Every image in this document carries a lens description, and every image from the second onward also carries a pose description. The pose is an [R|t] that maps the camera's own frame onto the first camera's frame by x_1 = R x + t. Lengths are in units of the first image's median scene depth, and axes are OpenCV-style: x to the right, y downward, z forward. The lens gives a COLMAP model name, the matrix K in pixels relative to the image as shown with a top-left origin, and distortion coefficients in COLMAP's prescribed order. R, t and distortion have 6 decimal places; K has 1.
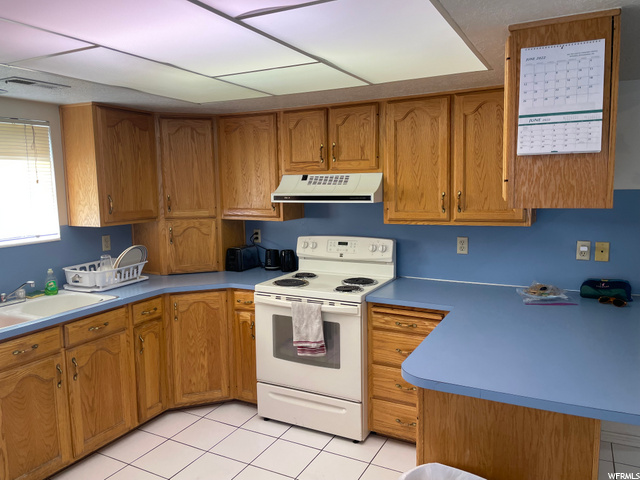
lens RADIAL K [[483.1, 0, 325.9], [0, 483.1, 238.4], [0, 0, 1]] dist [0.098235, -0.124498]
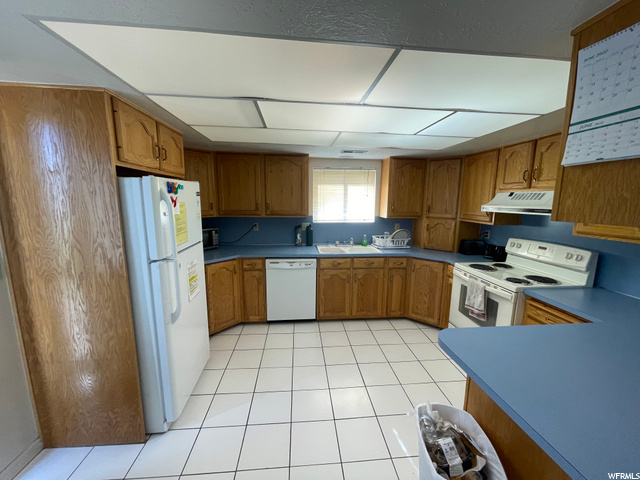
lens RADIAL K [[258.4, 0, 320.0], [0, 258.4, 240.0], [0, 0, 1]] dist [0.000610, -0.000084]
pose [[0.542000, 0.152517, -0.826423, 0.295972], [-0.119703, 0.987377, 0.103715, -0.011034], [0.831810, 0.042712, 0.553415, 0.166106]]
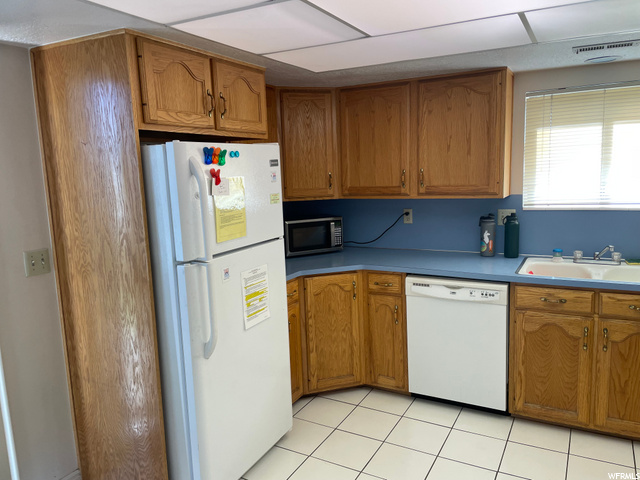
lens RADIAL K [[483.1, 0, 325.9], [0, 483.1, 238.4], [0, 0, 1]] dist [0.098235, -0.124498]
pose [[-0.010848, 0.160570, -0.986965, 0.352421], [-0.085616, 0.983249, 0.160907, -0.034180], [0.996269, 0.086246, 0.003081, 0.357692]]
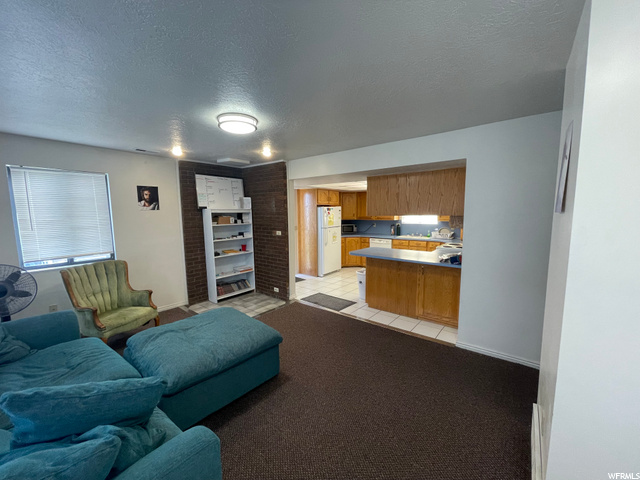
lens RADIAL K [[258.4, 0, 320.0], [0, 258.4, 240.0], [0, 0, 1]] dist [0.000610, -0.000084]
pose [[-0.193036, 0.124850, -0.973216, 1.574562], [-0.105265, 0.983512, 0.147050, -0.074411], [0.975529, 0.130832, -0.176710, 0.500951]]
